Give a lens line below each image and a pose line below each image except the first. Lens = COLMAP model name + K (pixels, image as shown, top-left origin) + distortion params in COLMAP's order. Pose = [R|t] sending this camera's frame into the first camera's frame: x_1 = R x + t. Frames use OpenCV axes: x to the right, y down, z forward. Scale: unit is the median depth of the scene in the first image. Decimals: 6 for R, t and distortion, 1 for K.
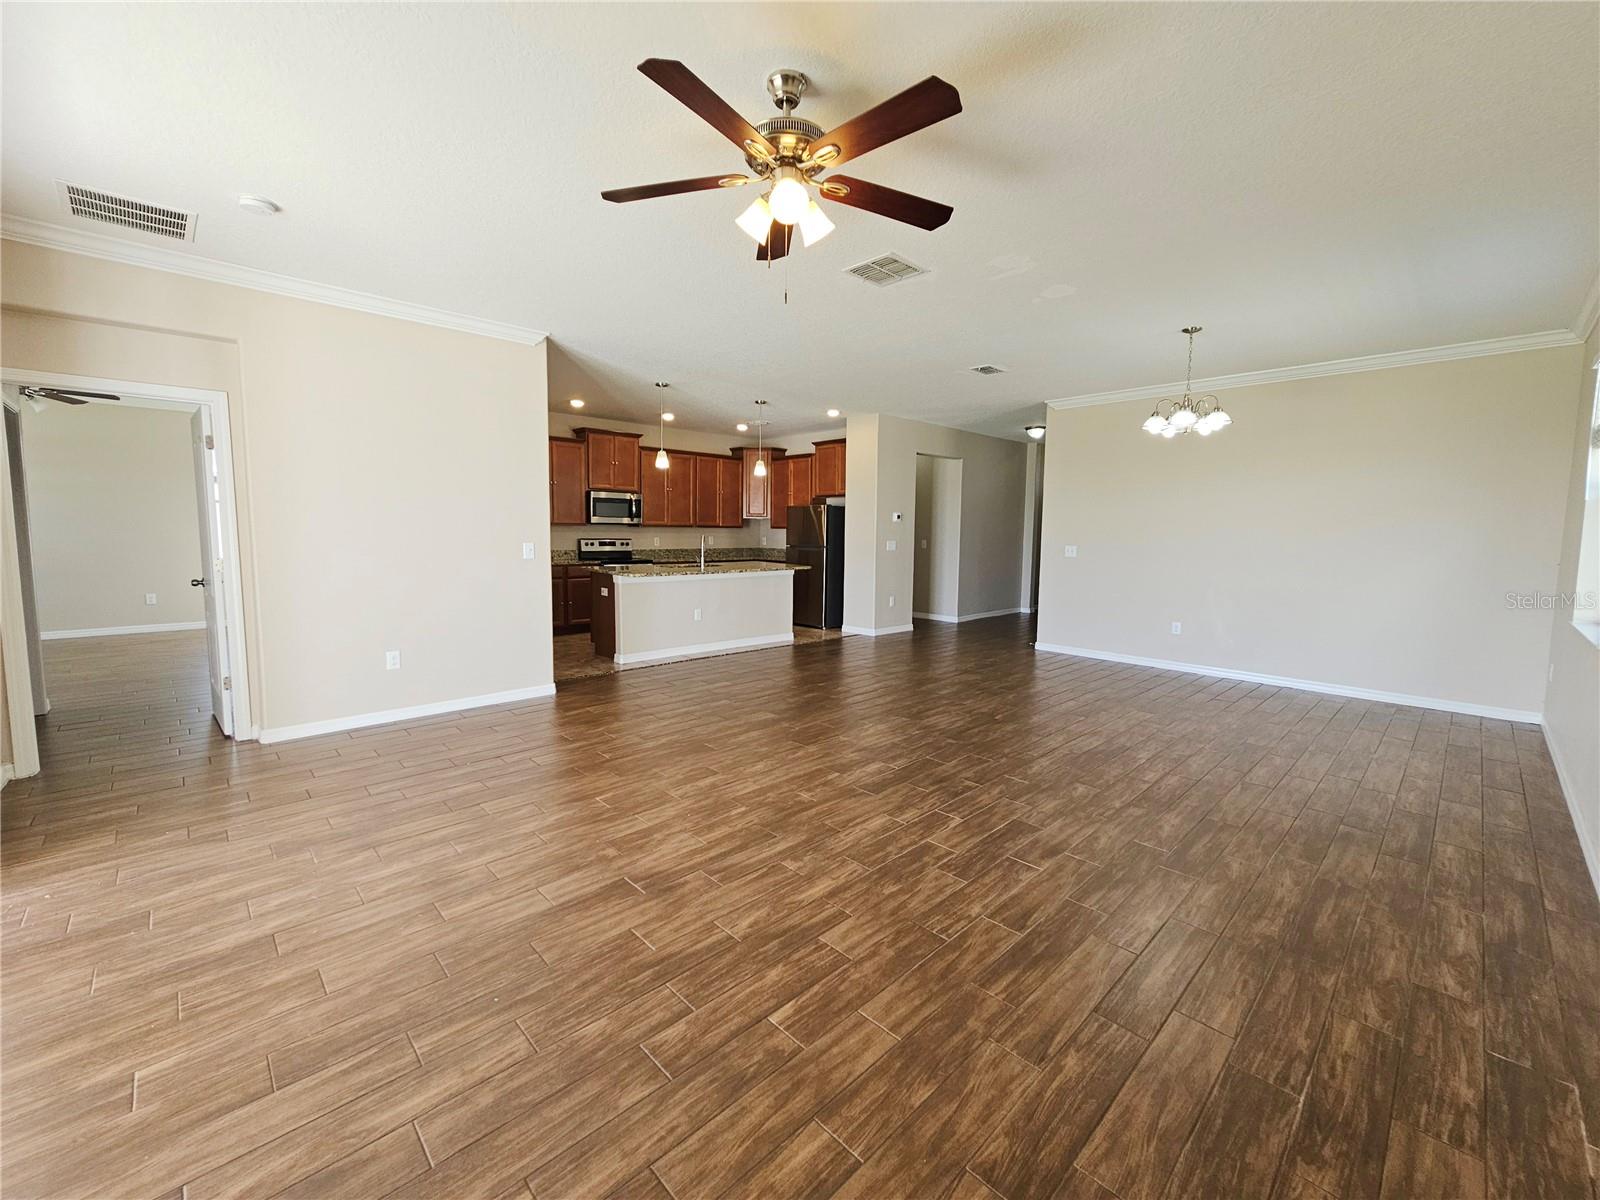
lens RADIAL K [[656.3, 0, 805.1], [0, 656.3, 588.2], [0, 0, 1]] dist [-0.003327, 0.001124]
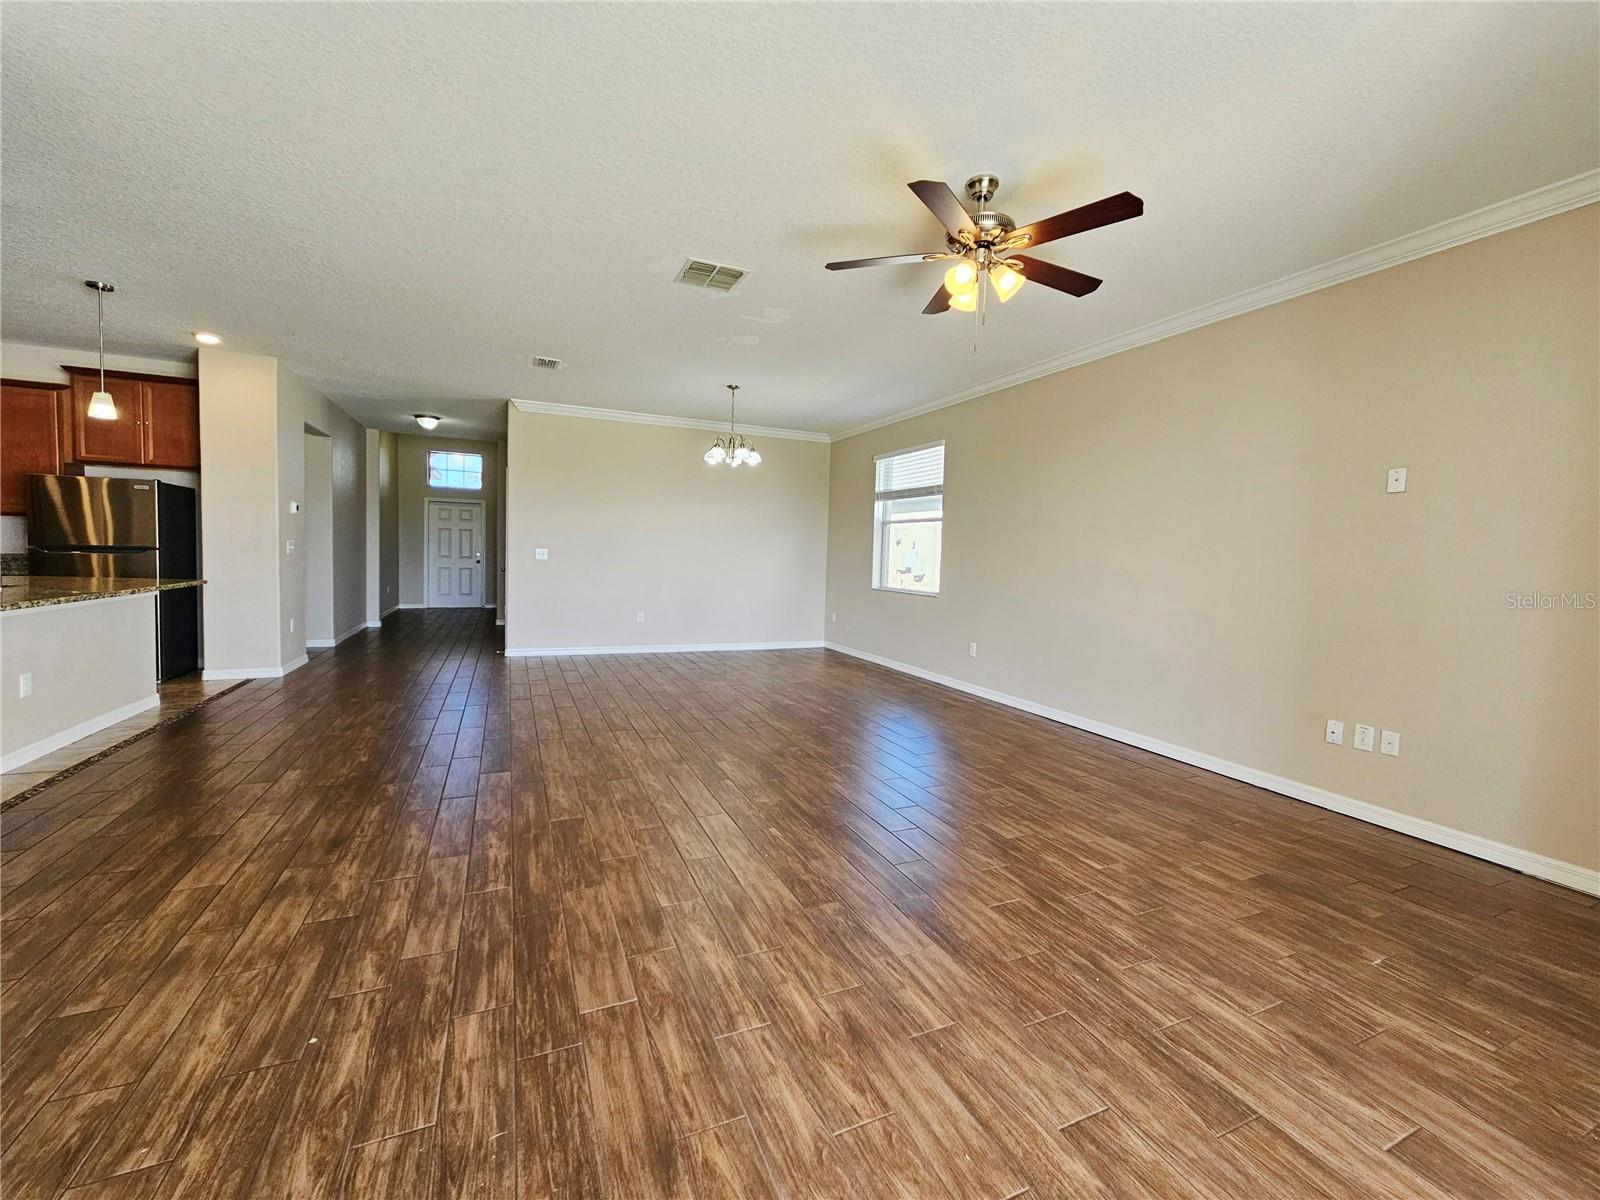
lens RADIAL K [[656.3, 0, 804.0], [0, 656.3, 587.3], [0, 0, 1]] dist [-0.003327, 0.001124]
pose [[0.342418, -0.051353, 0.938143, -0.619762], [0.058006, 0.997756, 0.033444, -0.022932], [-0.937755, 0.042966, 0.344629, 0.412798]]
